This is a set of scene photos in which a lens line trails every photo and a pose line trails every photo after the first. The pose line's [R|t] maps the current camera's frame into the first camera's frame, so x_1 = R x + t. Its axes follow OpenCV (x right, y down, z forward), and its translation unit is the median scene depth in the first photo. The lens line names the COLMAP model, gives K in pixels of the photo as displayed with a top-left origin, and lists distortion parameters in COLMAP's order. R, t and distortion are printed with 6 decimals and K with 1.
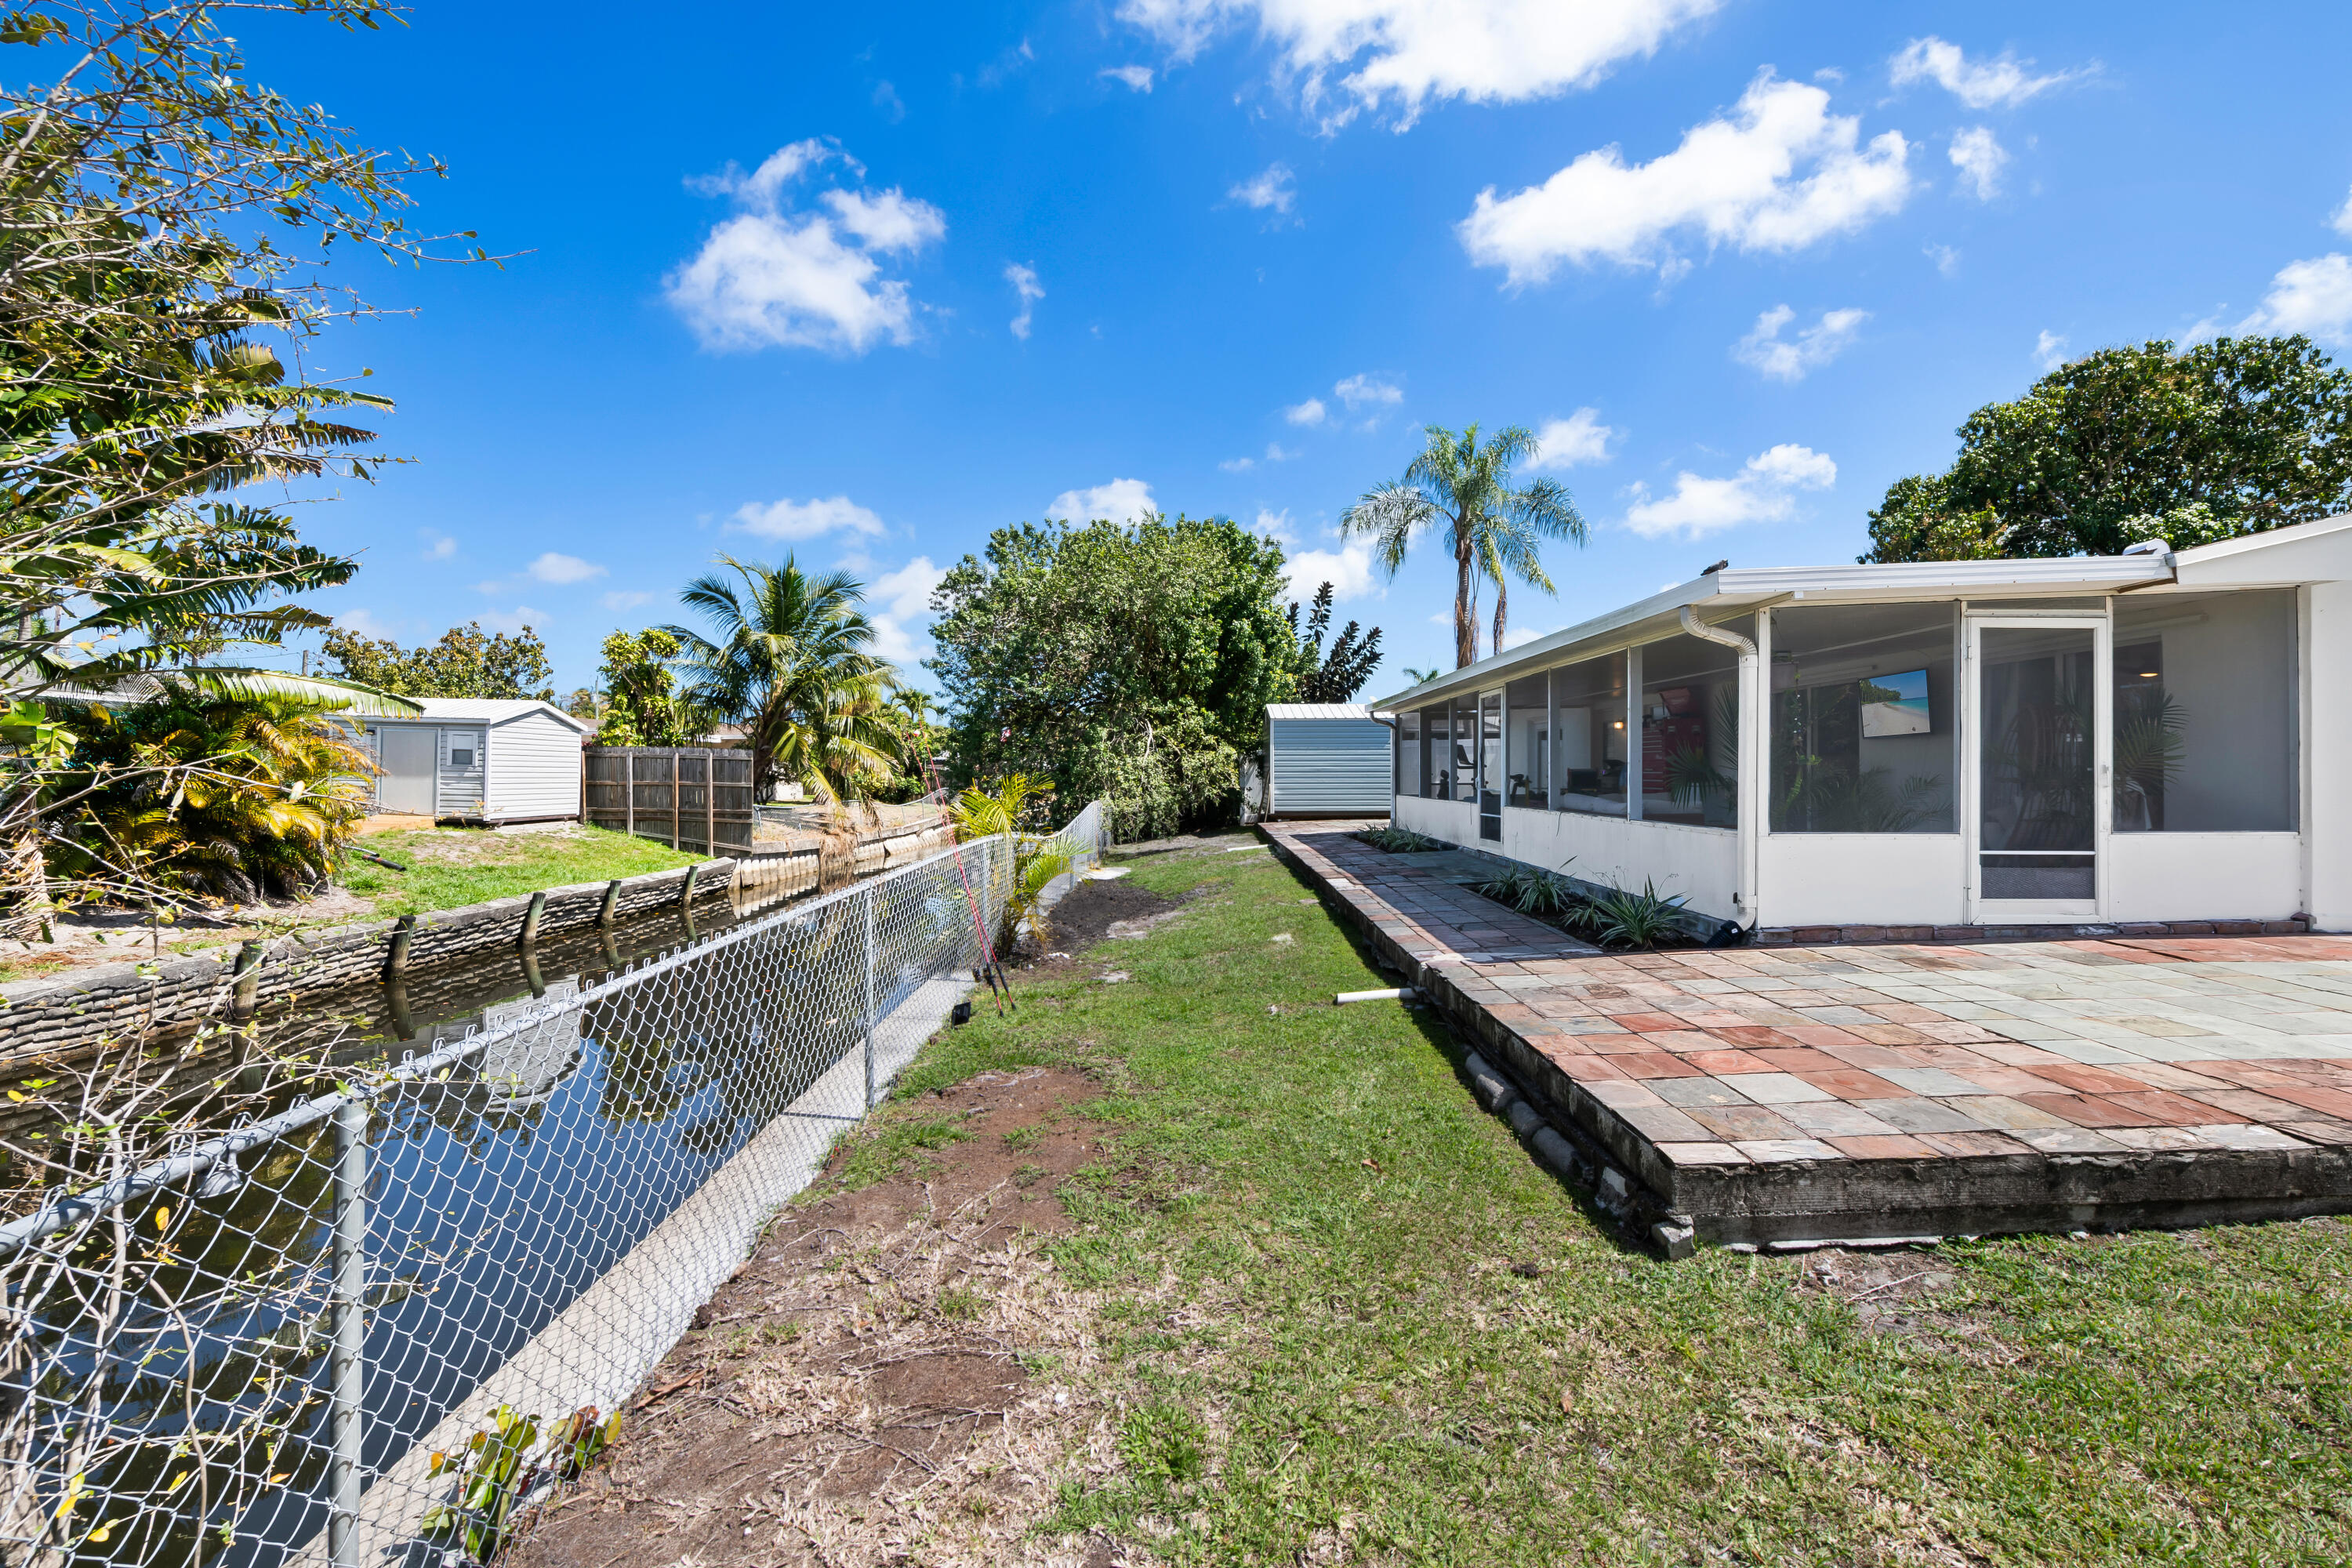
lens RADIAL K [[935.5, 0, 1186.9], [0, 935.5, 766.5], [0, 0, 1]] dist [0.000846, -0.003006]
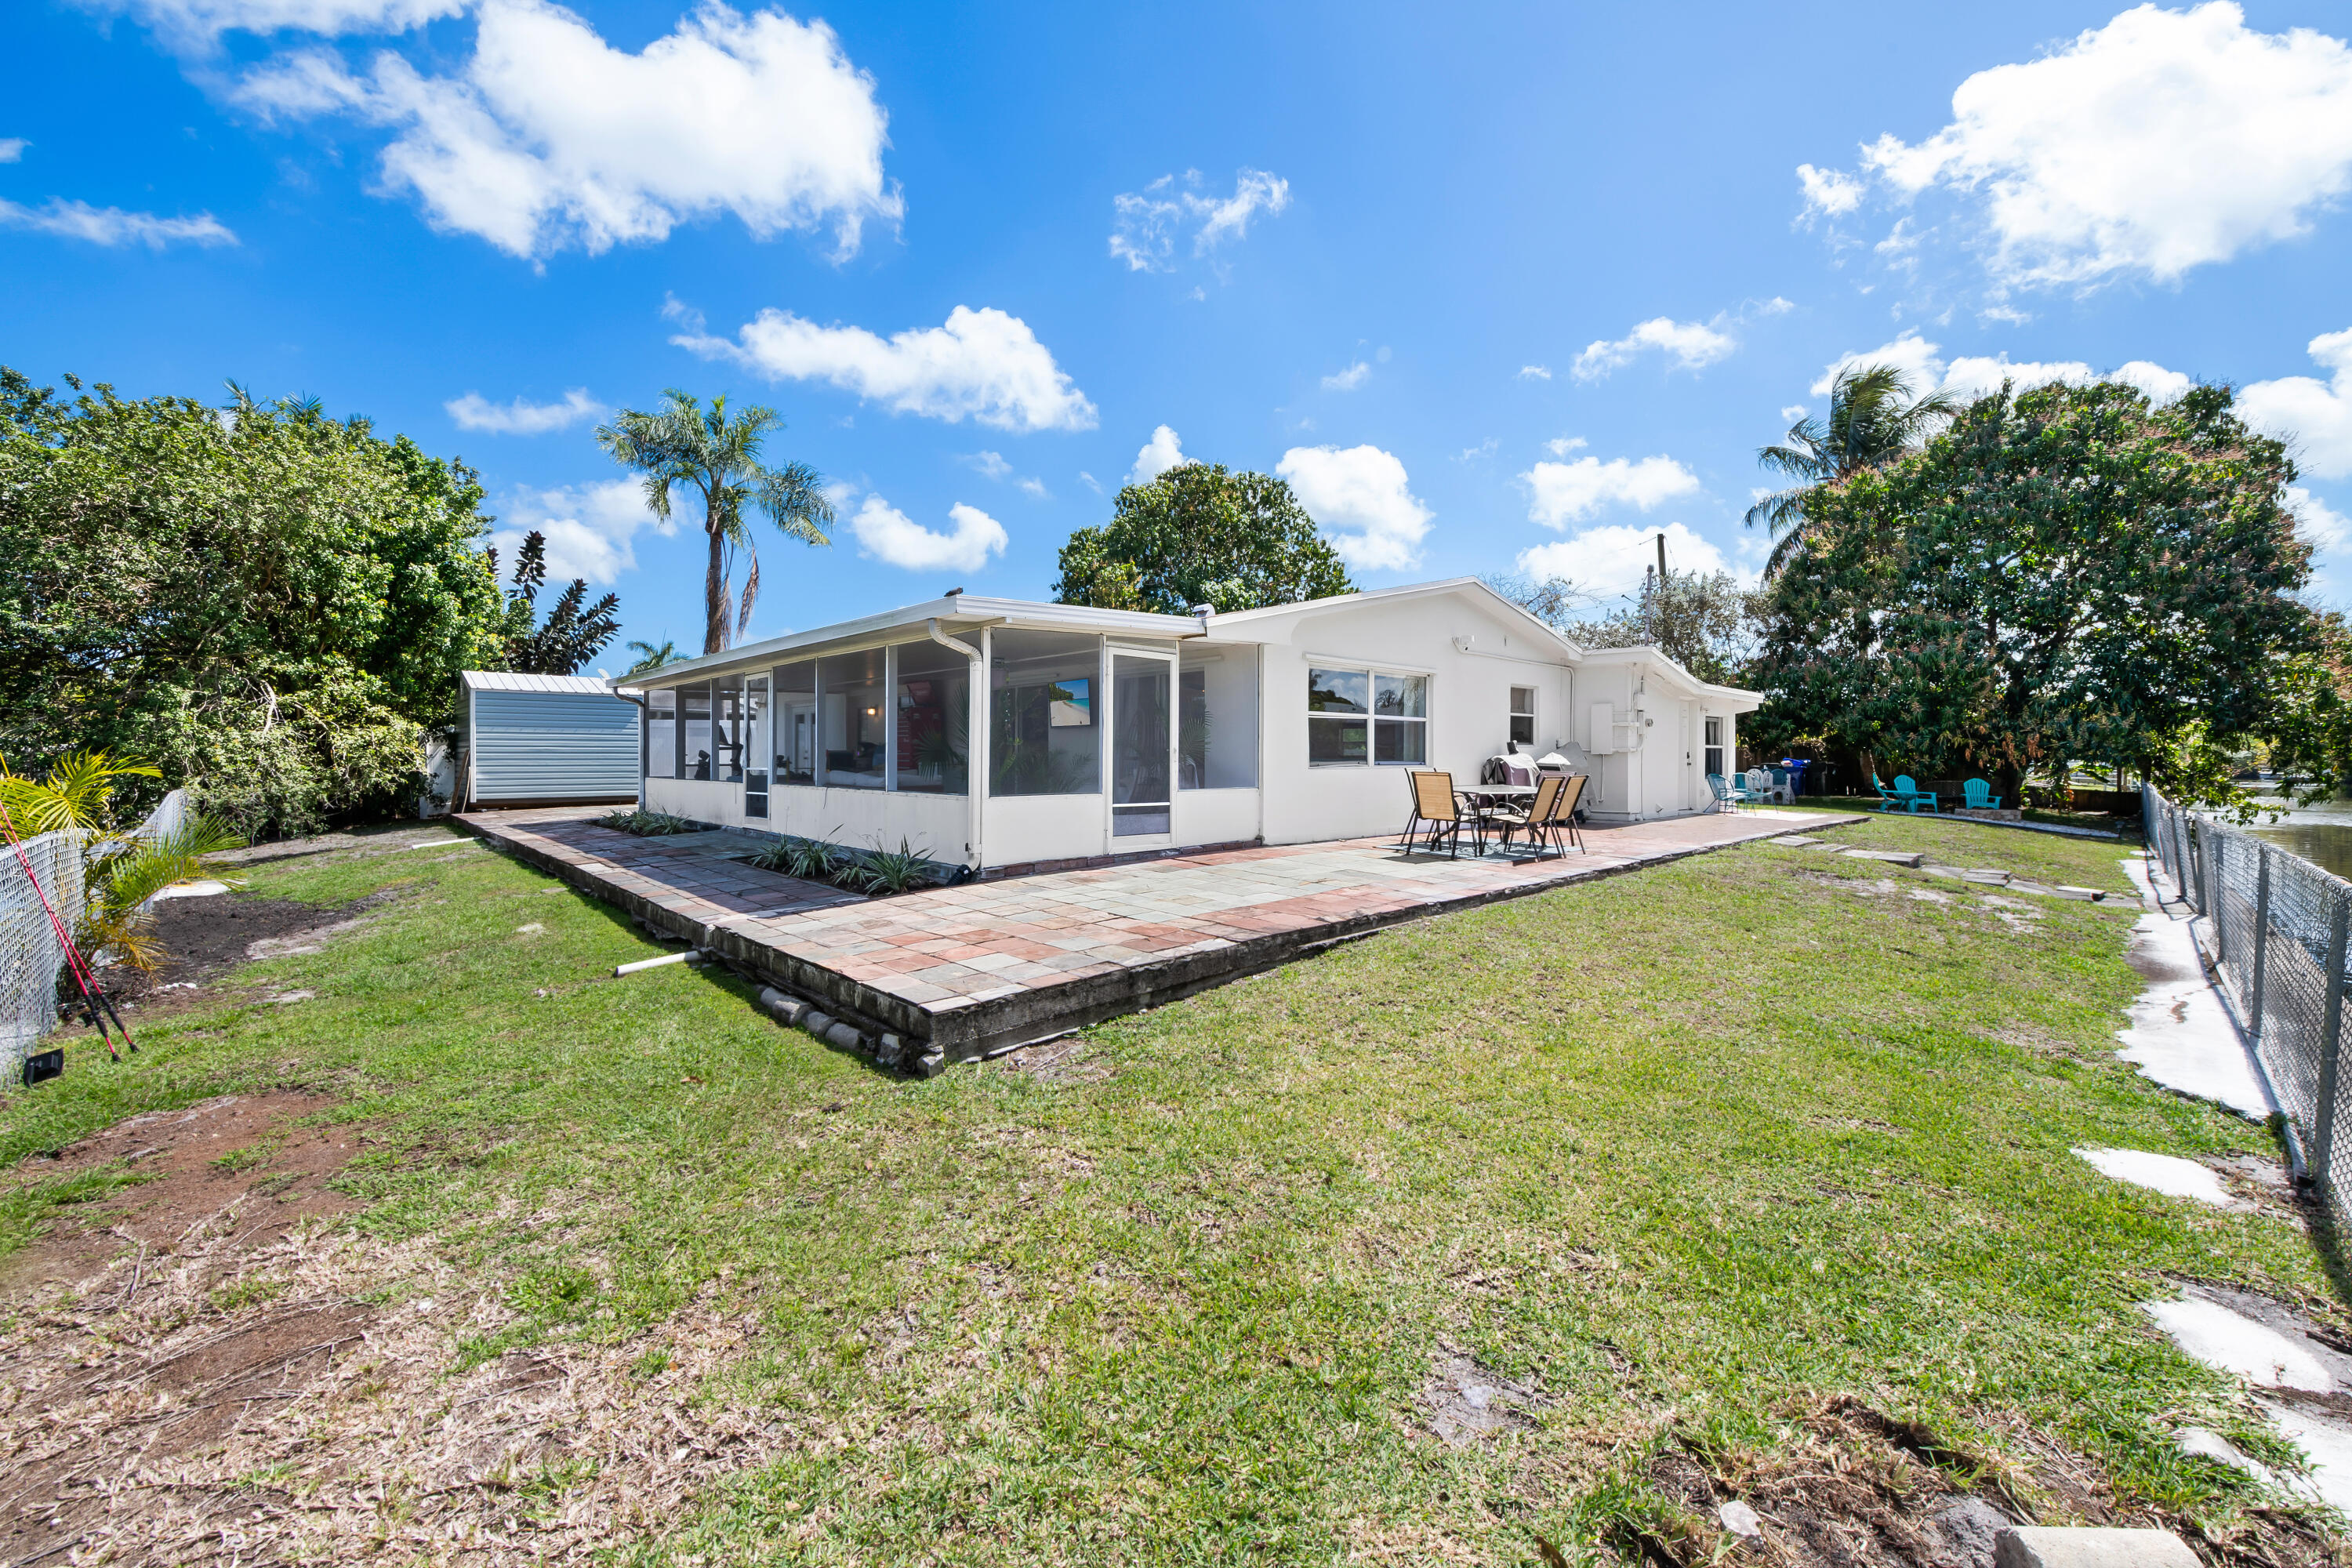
lens RADIAL K [[935.5, 0, 1178.7], [0, 935.5, 772.4], [0, 0, 1]] dist [0.000846, -0.003006]
pose [[0.727313, -0.006784, 0.686273, -0.070727], [-0.008372, 0.999789, 0.018757, 0.007974], [-0.686255, -0.019388, 0.727103, -0.113438]]
